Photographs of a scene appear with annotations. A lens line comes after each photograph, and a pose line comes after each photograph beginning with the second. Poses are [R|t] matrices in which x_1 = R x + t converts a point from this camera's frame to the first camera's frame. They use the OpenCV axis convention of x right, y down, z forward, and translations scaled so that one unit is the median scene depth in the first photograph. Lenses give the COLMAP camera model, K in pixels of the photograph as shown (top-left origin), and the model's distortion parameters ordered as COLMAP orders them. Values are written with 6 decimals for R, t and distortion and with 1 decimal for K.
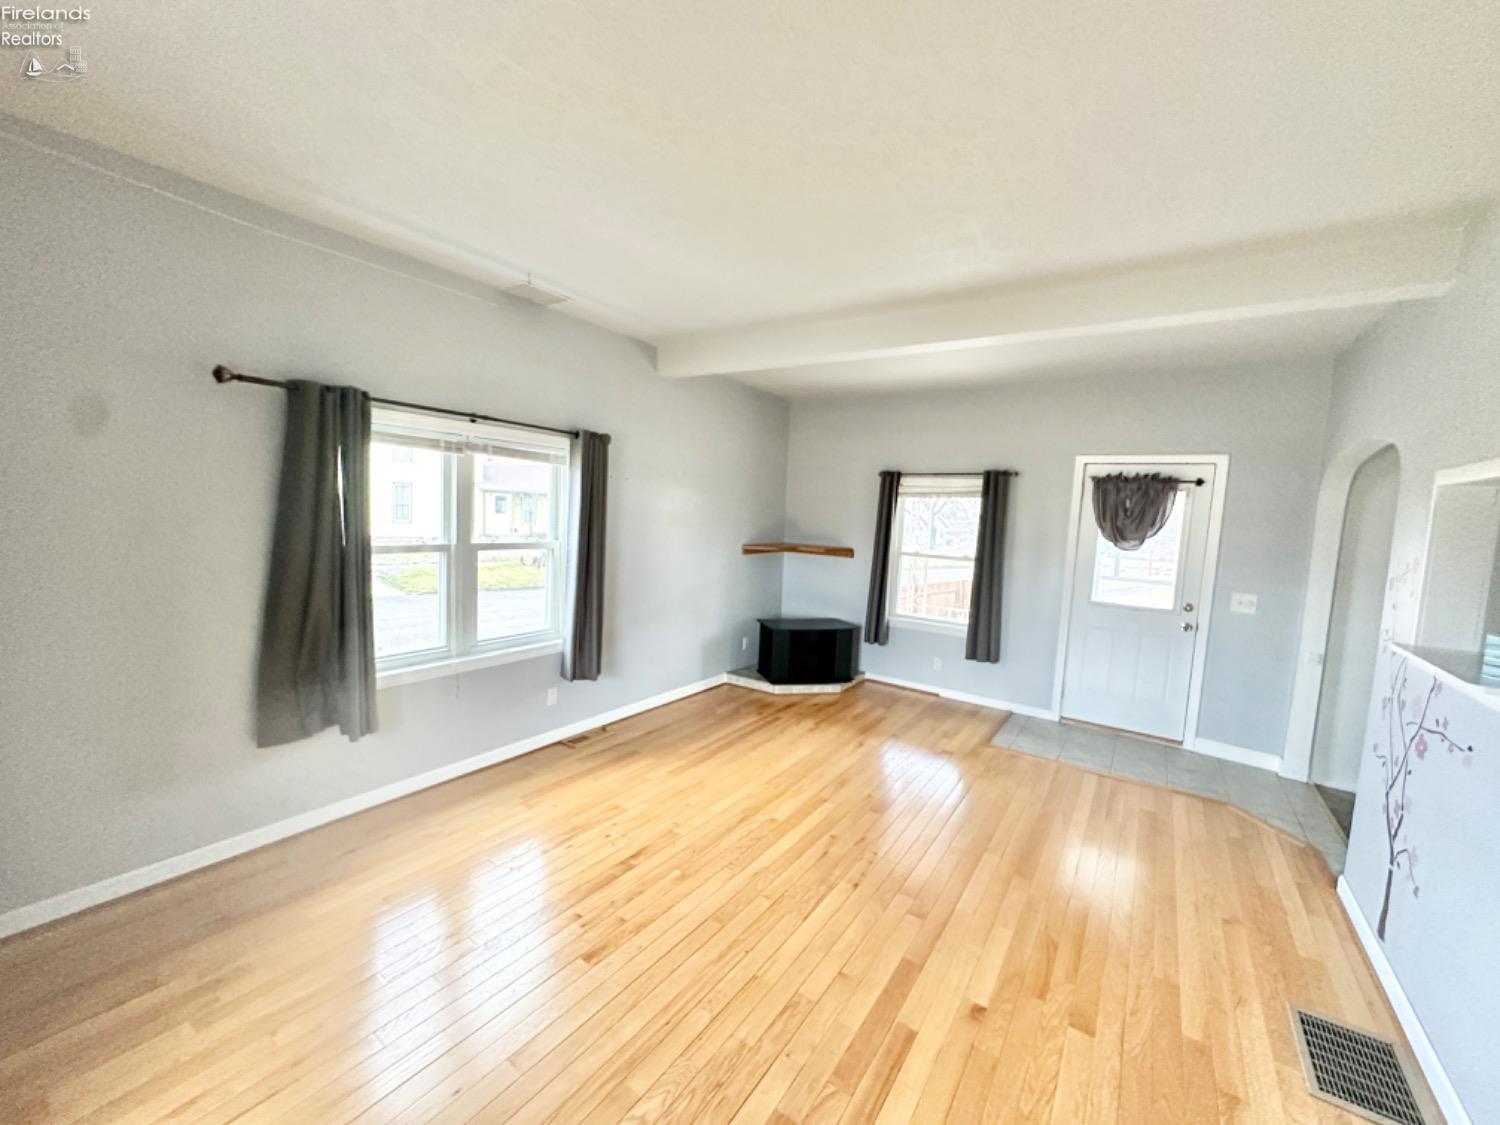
lens RADIAL K [[600.3, 0, 749.6], [0, 600.3, 560.2], [0, 0, 1]] dist [-0.003430, 0.000482]
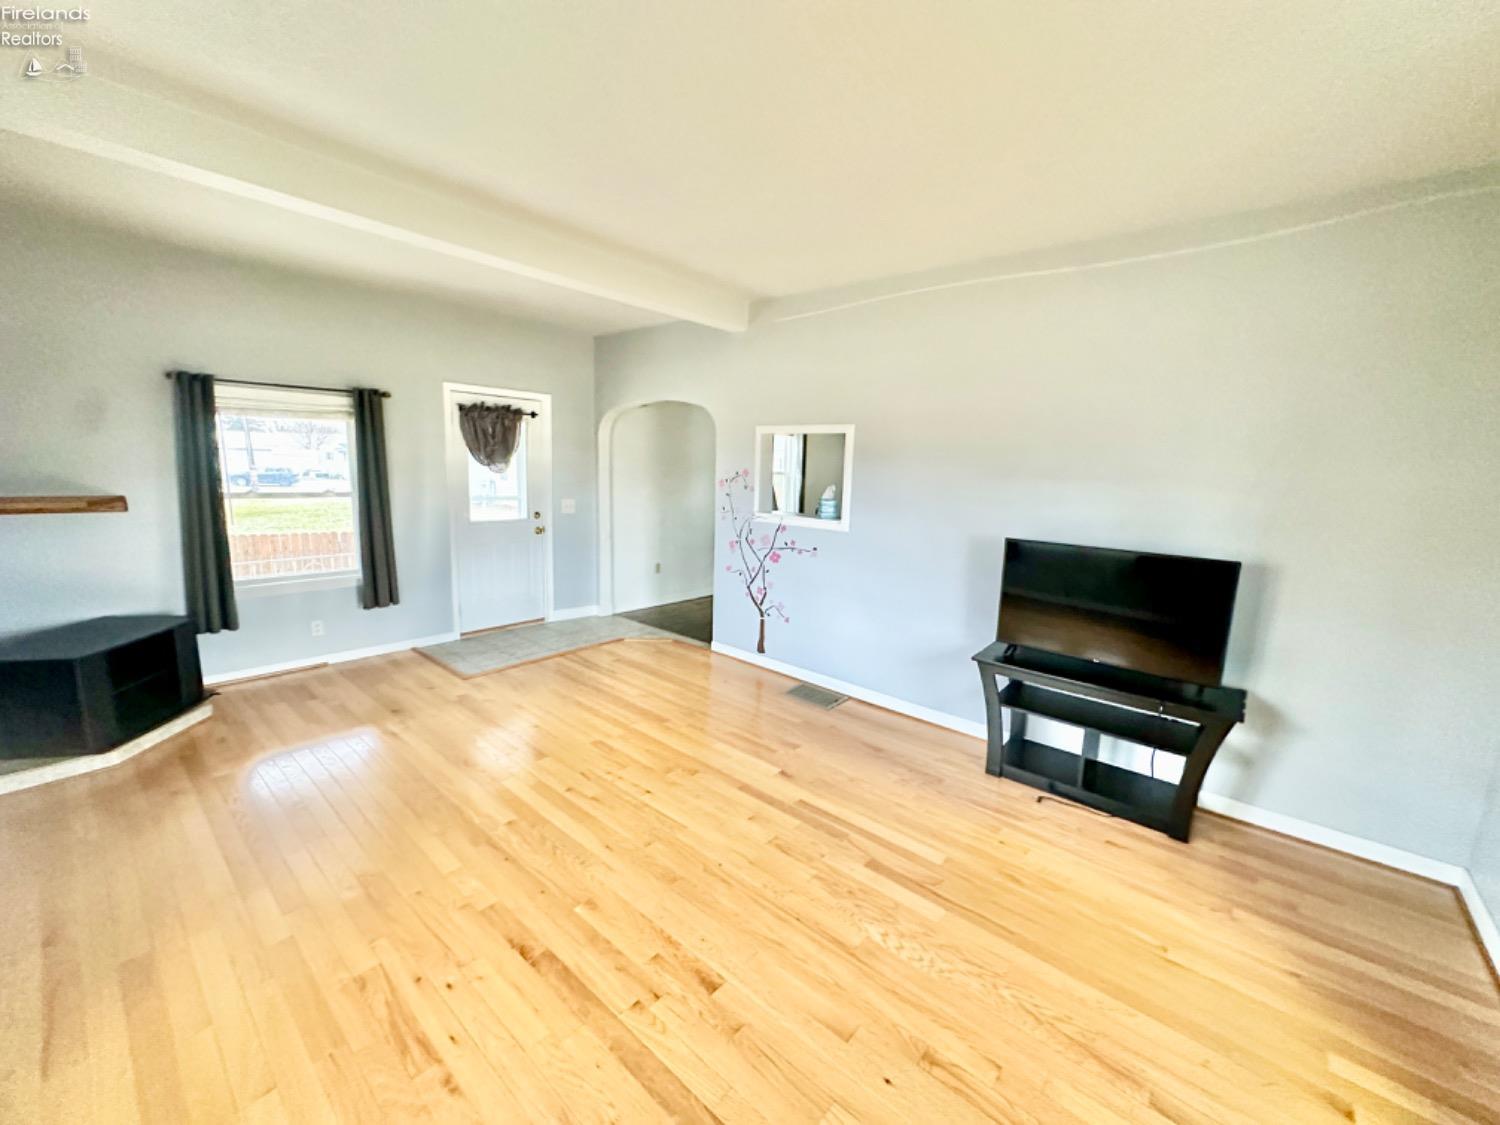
lens RADIAL K [[600.3, 0, 749.6], [0, 600.3, 560.2], [0, 0, 1]] dist [-0.003430, 0.000482]
pose [[0.110776, -0.203526, 0.972782, -0.465087], [0.055536, 0.978545, 0.198408, -0.052978], [-0.992293, 0.032046, 0.119702, 0.388599]]
